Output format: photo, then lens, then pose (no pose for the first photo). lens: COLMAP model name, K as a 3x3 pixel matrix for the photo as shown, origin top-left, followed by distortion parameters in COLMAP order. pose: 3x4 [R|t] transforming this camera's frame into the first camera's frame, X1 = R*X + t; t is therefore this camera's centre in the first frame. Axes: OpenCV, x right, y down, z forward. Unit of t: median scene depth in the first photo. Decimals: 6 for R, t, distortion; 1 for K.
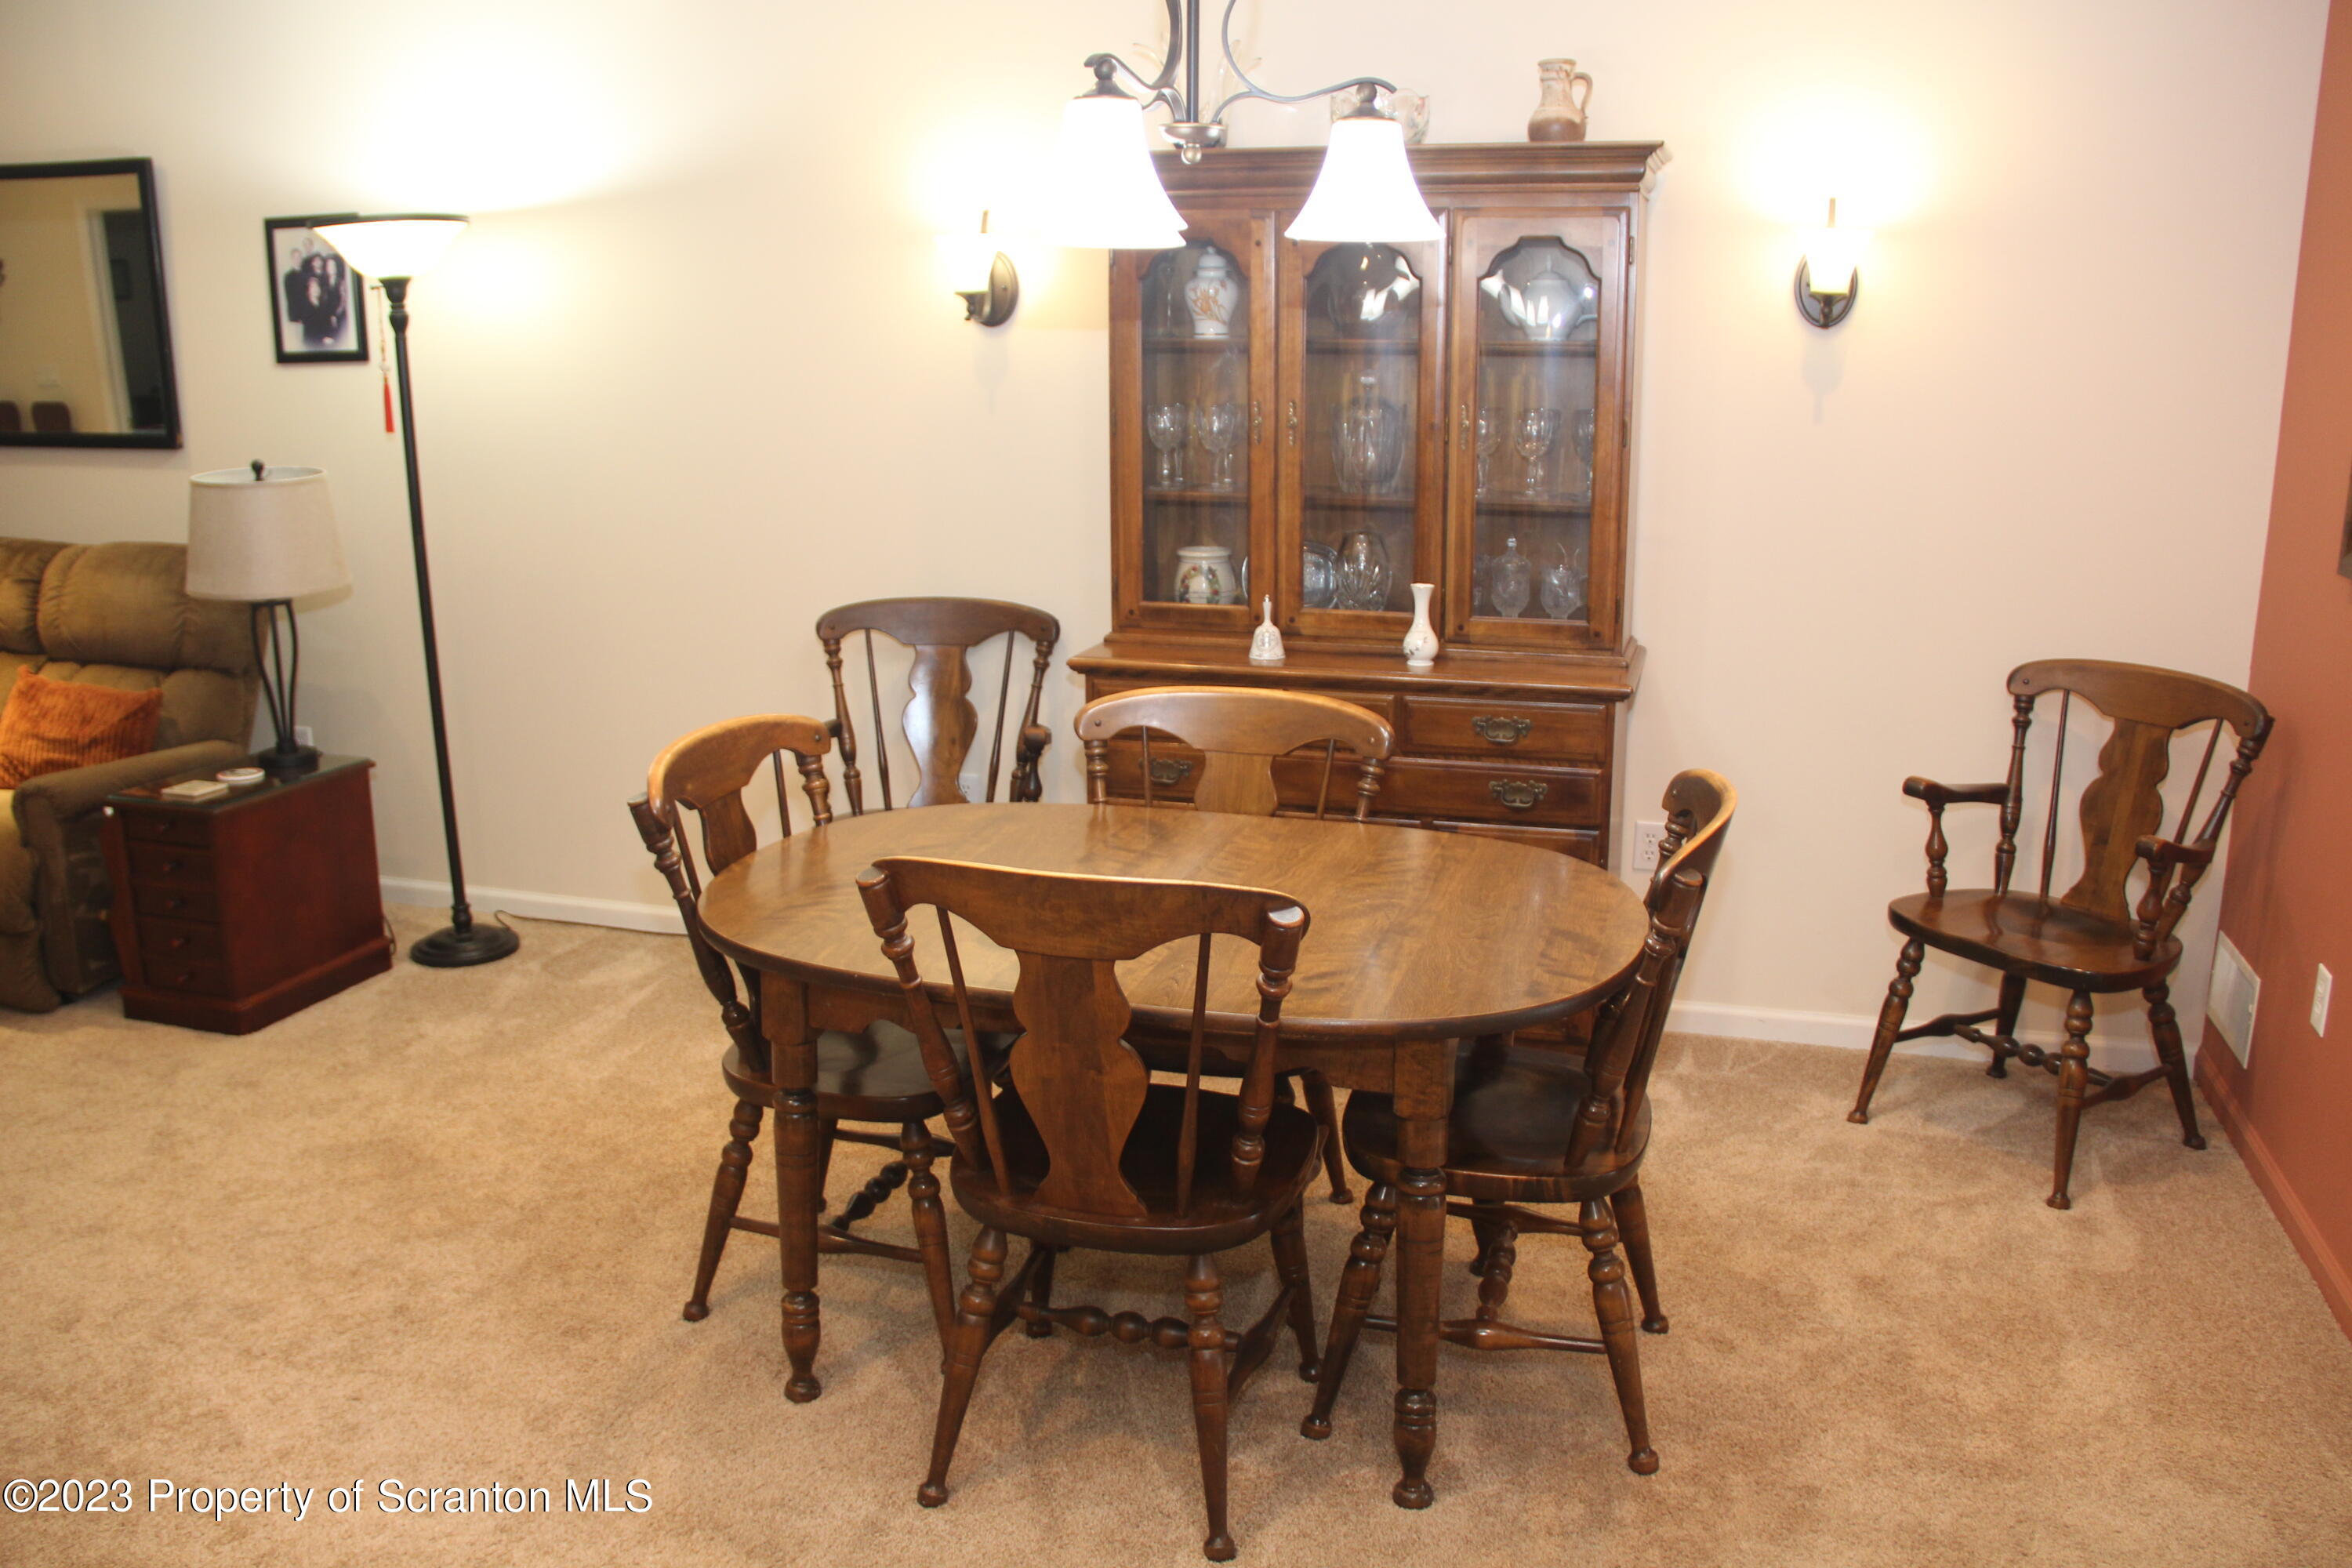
lens RADIAL K [[1959.6, 0, 1184.8], [0, 1959.6, 785.0], [0, 0, 1]] dist [-0.172871, 0.126217]
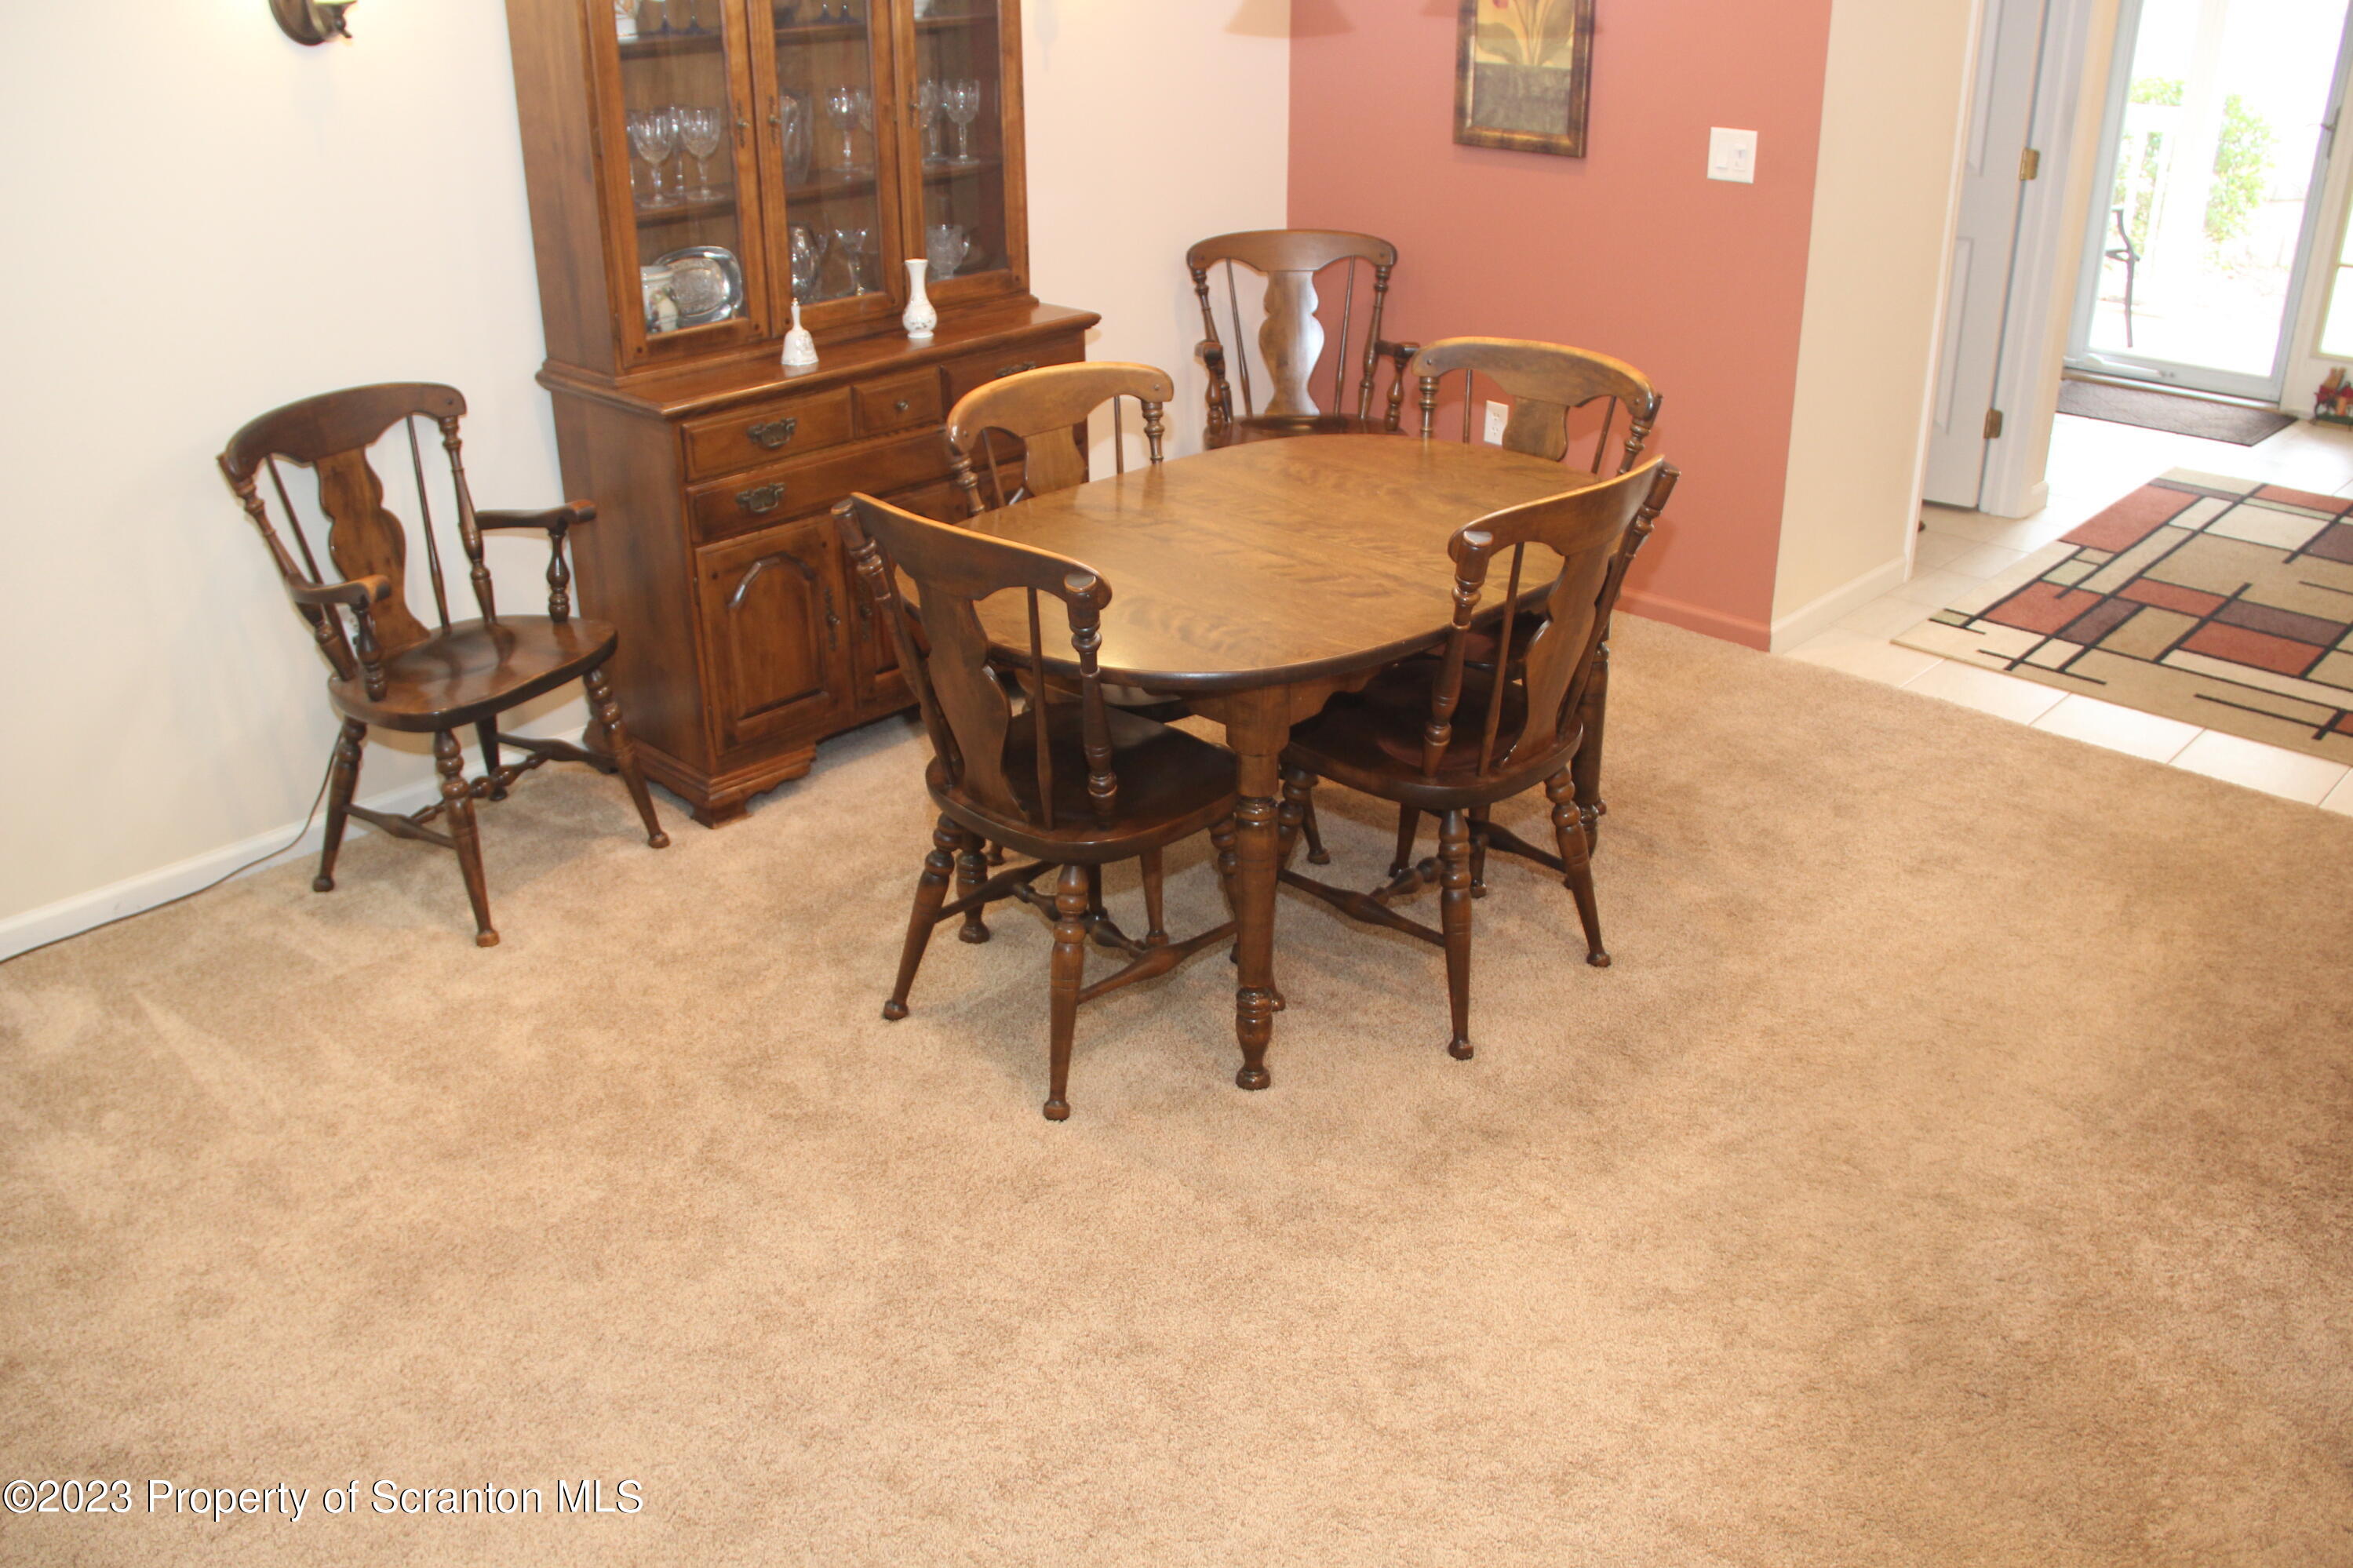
lens RADIAL K [[1960.2, 0, 1185.3], [0, 1960.2, 785.0], [0, 0, 1]] dist [-0.172871, 0.126217]
pose [[0.458209, -0.372951, 0.806816, -0.759930], [0.213839, 0.927307, 0.307203, -0.129173], [-0.862738, 0.031766, 0.504652, 0.355491]]
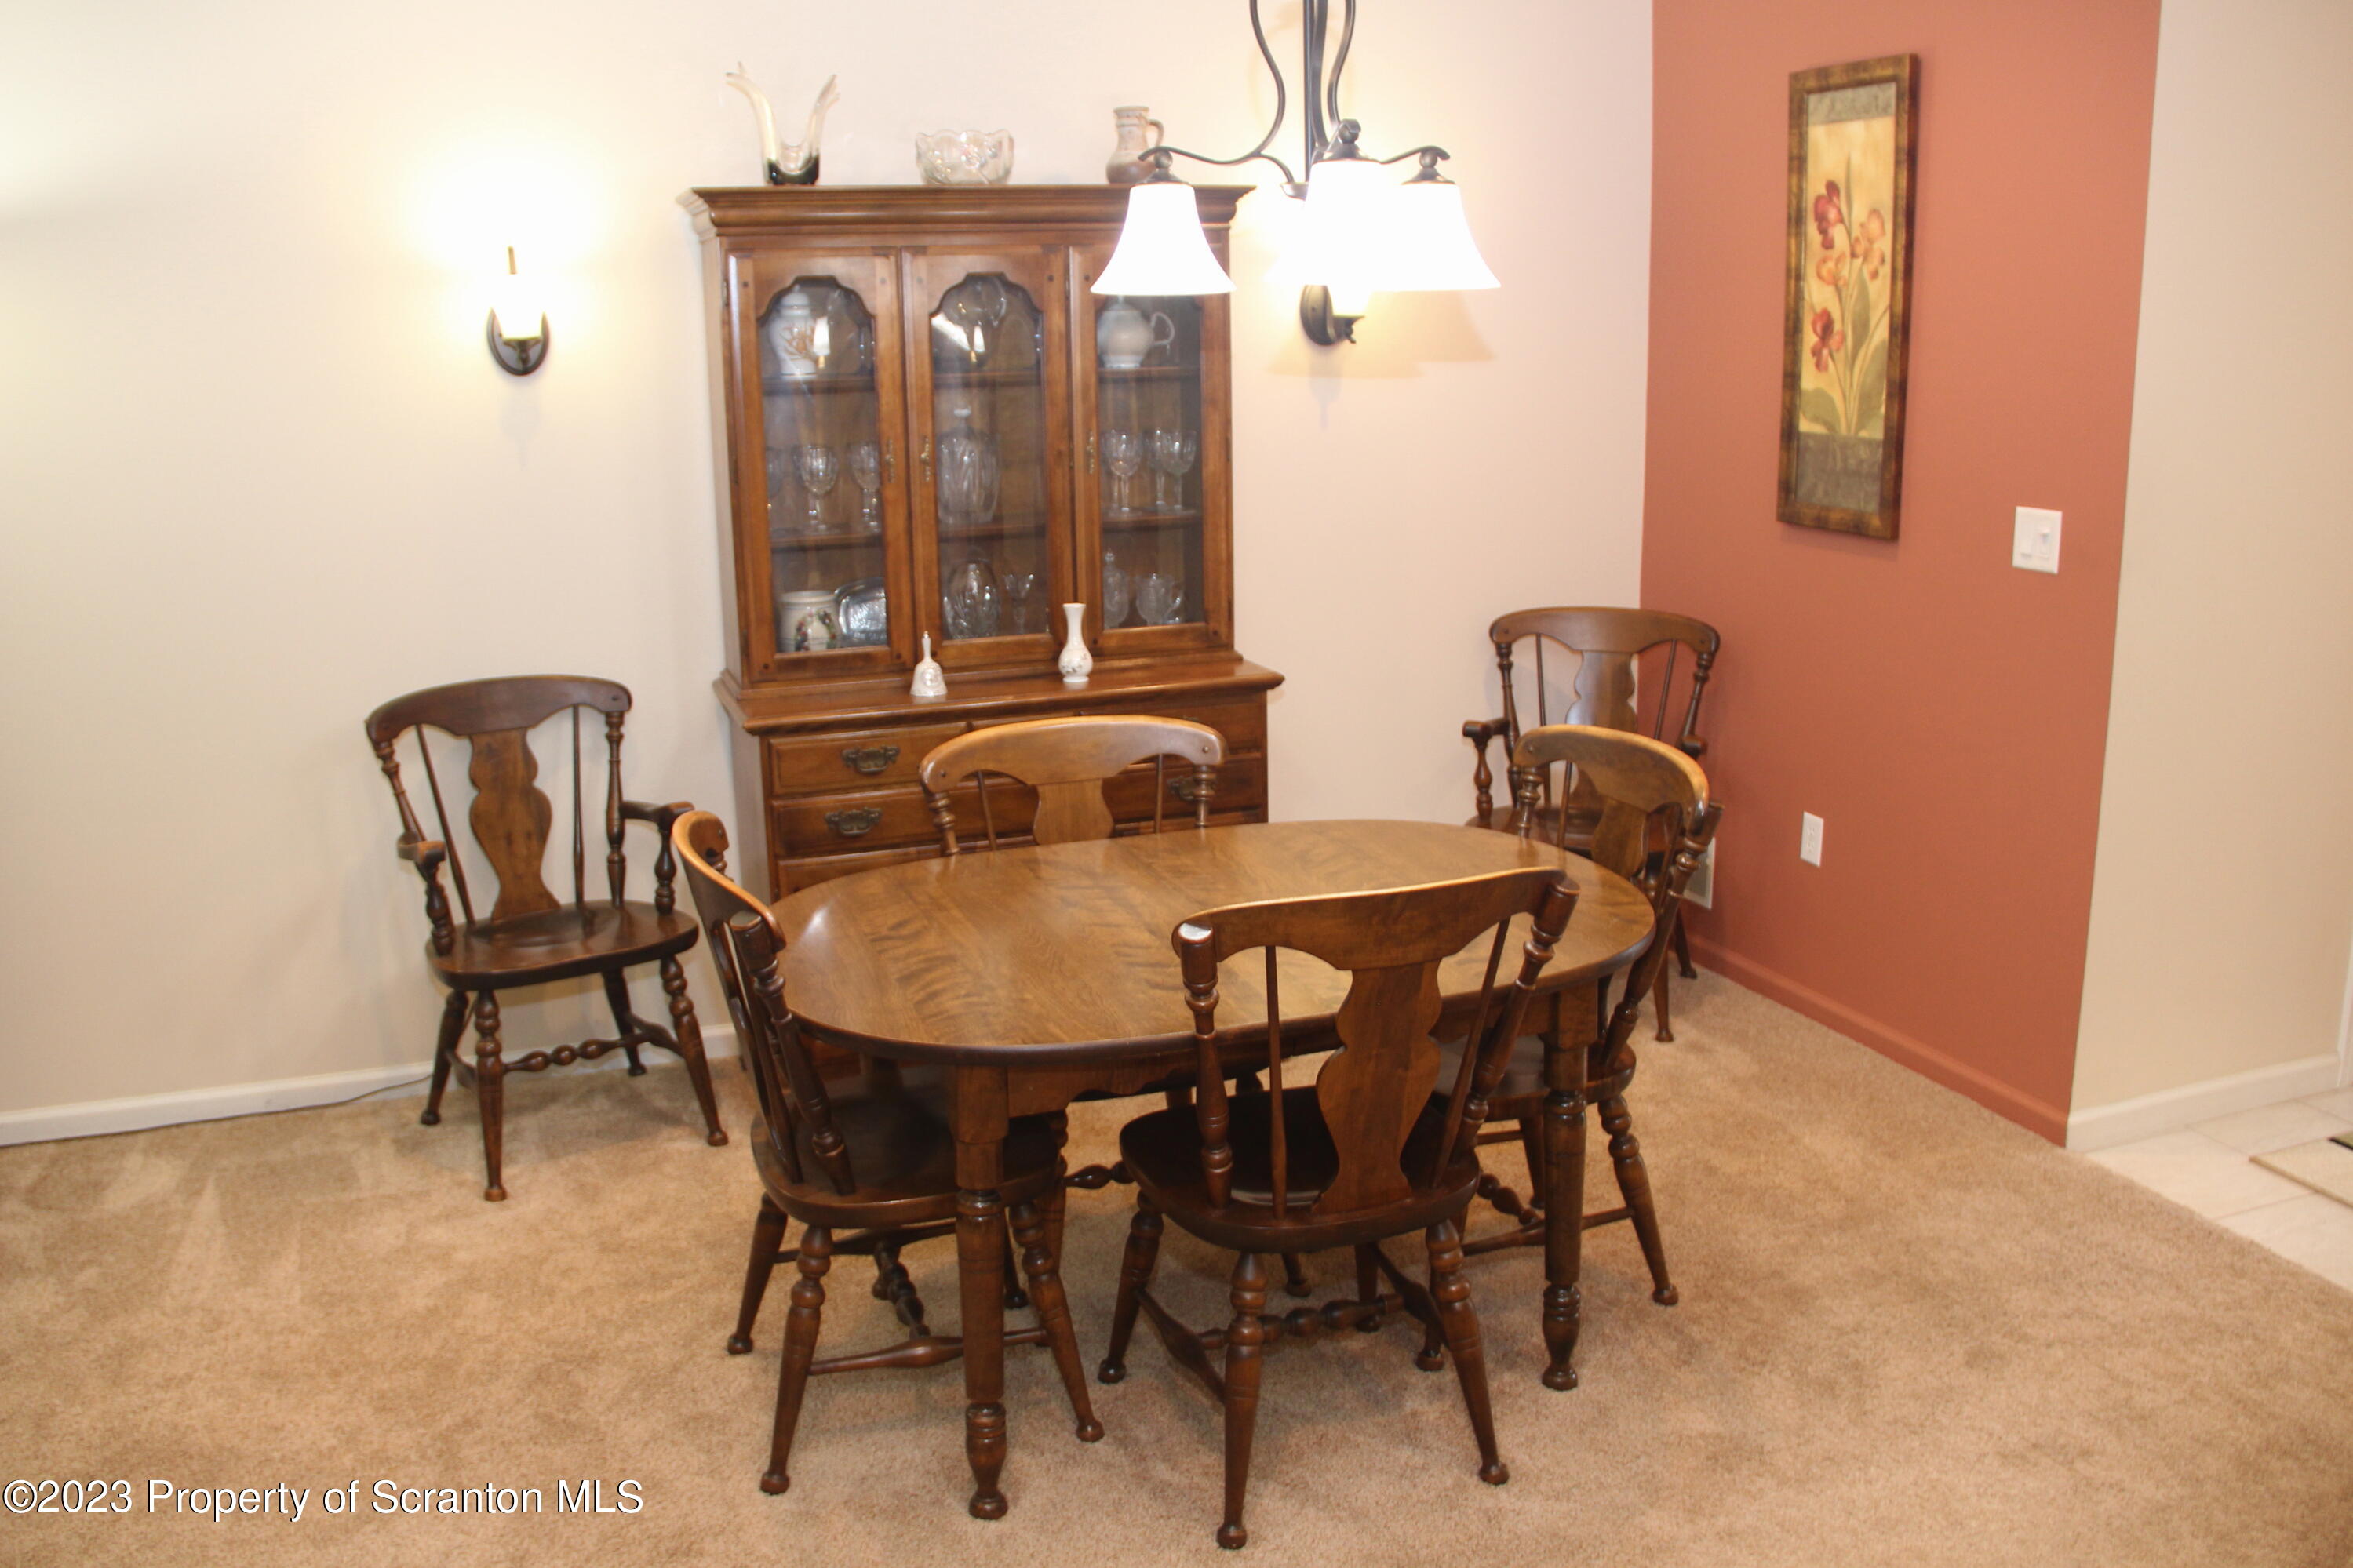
lens RADIAL K [[1960.2, 0, 1185.3], [0, 1960.2, 785.0], [0, 0, 1]] dist [-0.172871, 0.126217]
pose [[0.800066, -0.151174, 0.580552, -0.453861], [0.154111, 0.987045, 0.044642, -0.044847], [-0.579779, 0.053753, 0.812999, 0.117150]]
